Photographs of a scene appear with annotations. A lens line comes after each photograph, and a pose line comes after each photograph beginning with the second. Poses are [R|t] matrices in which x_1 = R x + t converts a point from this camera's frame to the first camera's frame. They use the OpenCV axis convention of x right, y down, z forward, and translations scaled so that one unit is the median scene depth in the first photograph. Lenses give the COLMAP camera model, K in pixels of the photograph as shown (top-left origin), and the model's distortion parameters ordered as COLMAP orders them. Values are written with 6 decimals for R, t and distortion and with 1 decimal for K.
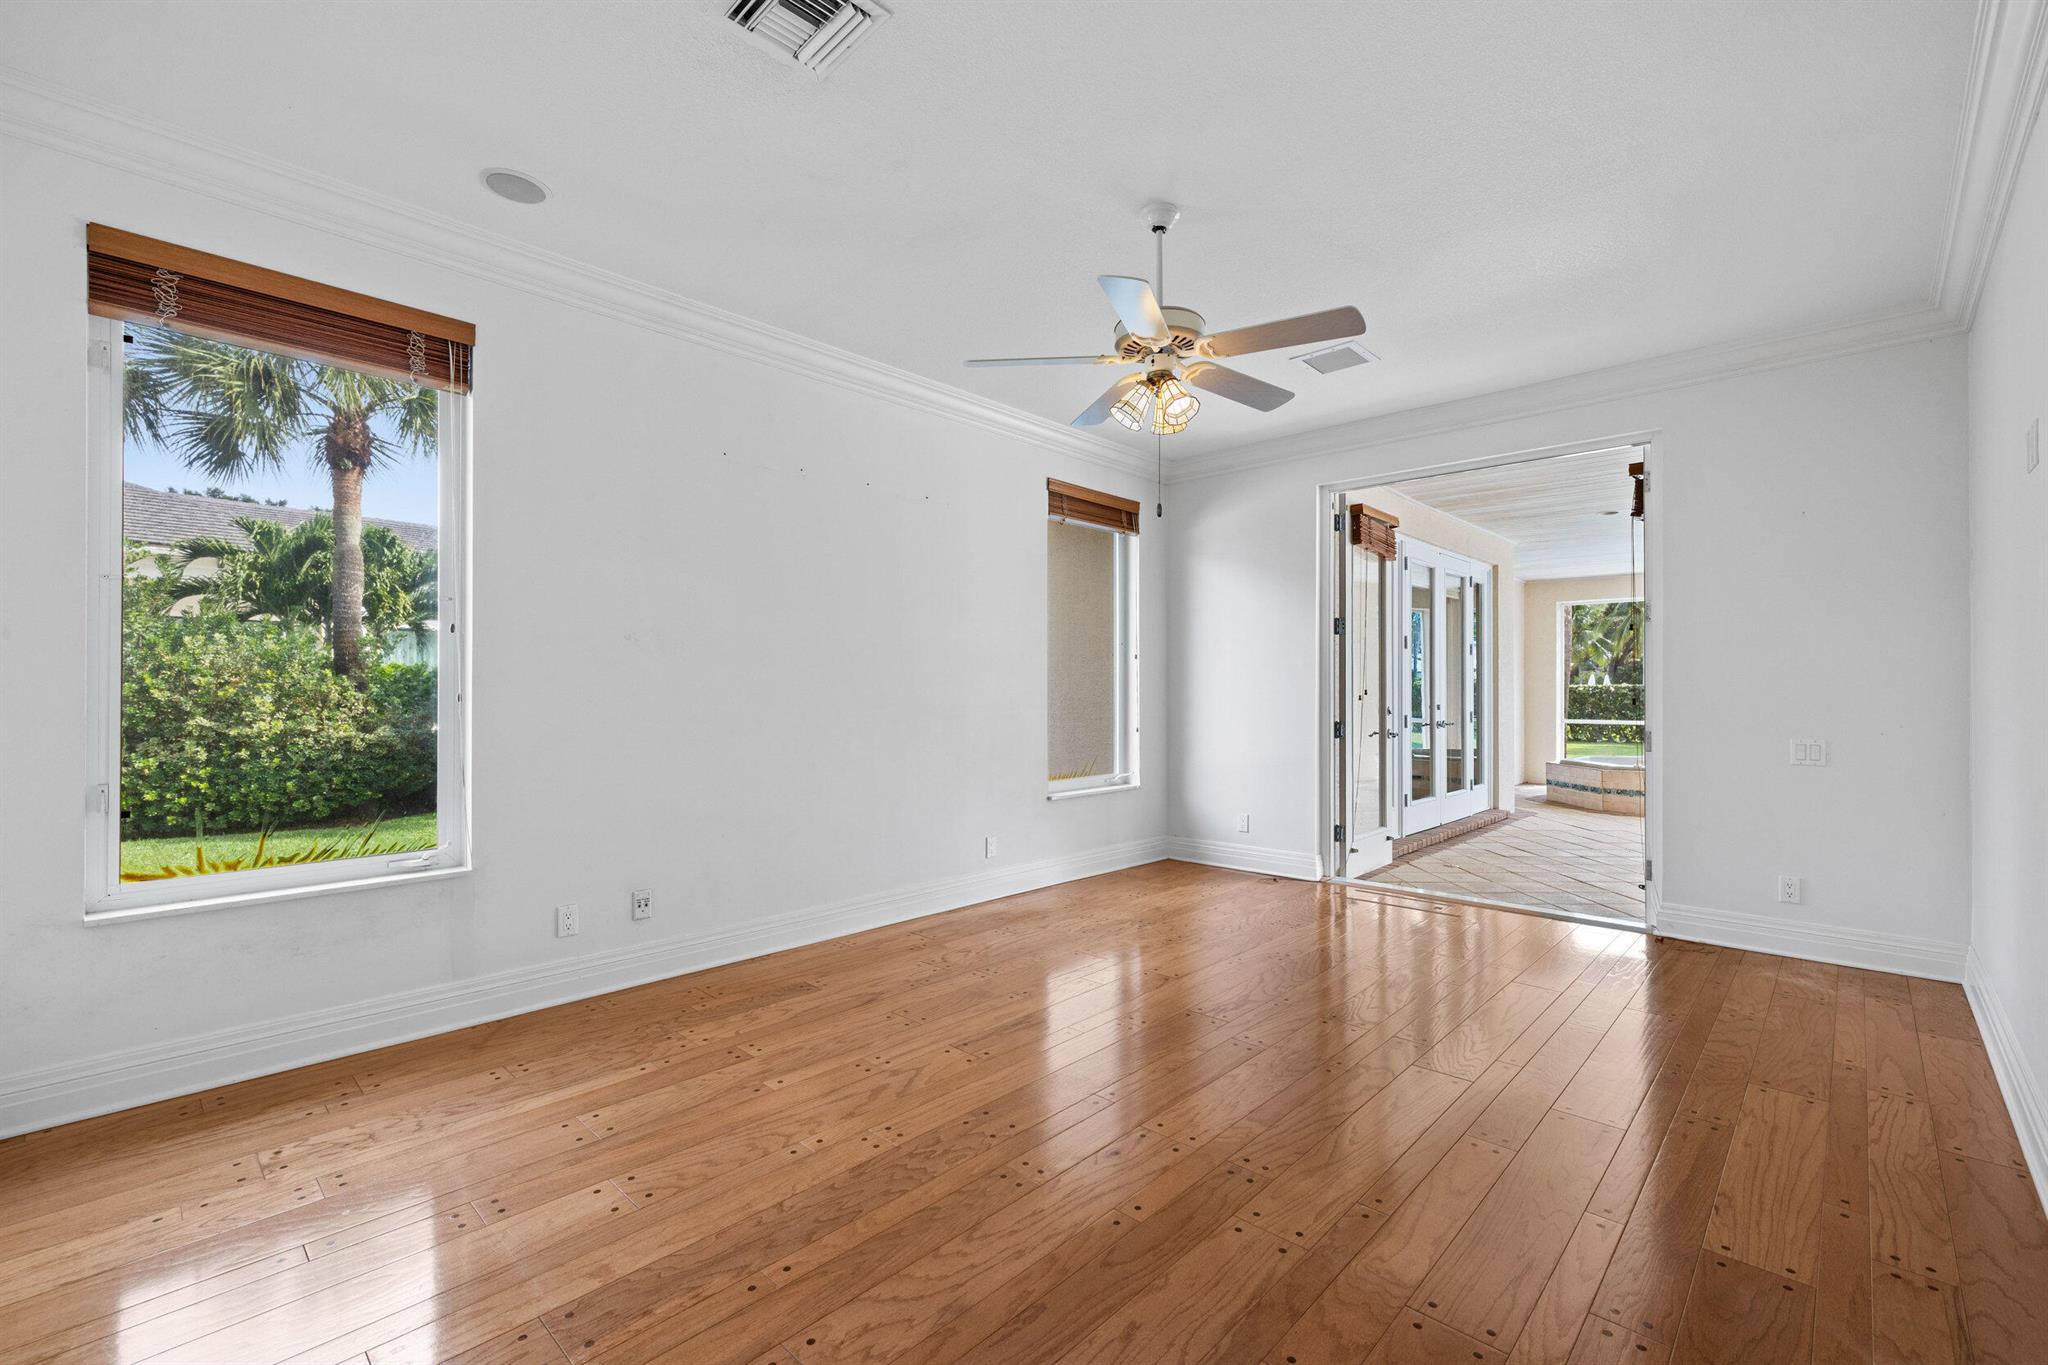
lens RADIAL K [[881.5, 0, 1042.7], [0, 881.5, 683.3], [0, 0, 1]] dist [0.006301, -0.000976]
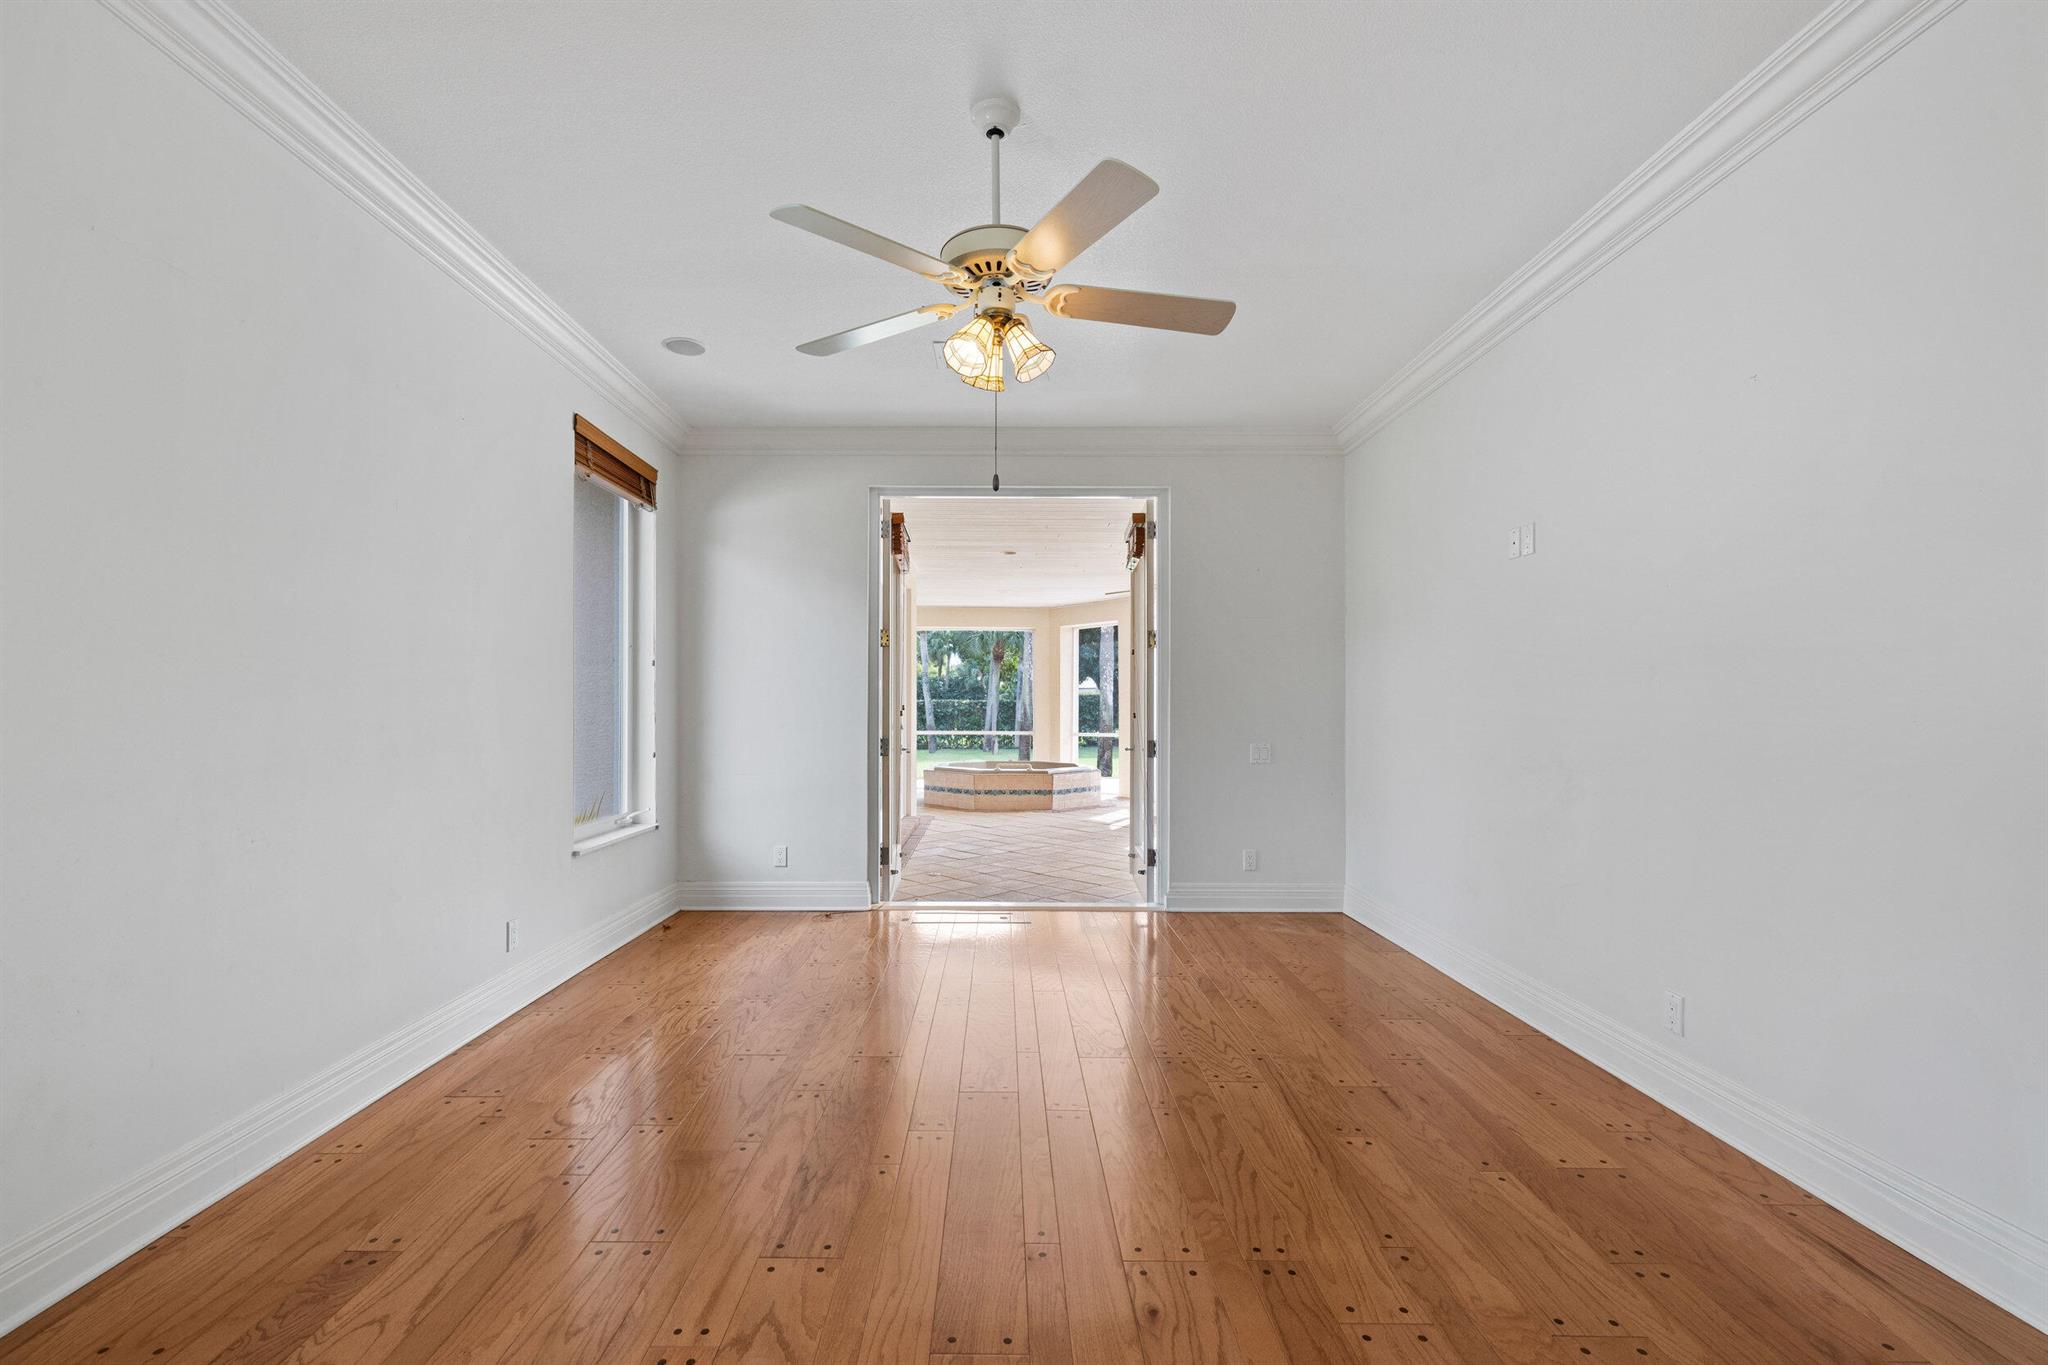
lens RADIAL K [[881.5, 0, 1015.0], [0, 881.5, 701.9], [0, 0, 1]] dist [0.006301, -0.000976]
pose [[0.736054, 0.004513, 0.676908, -0.215581], [-0.007362, 0.999972, 0.001339, 0.001202], [-0.676883, -0.005969, 0.736067, 0.212861]]
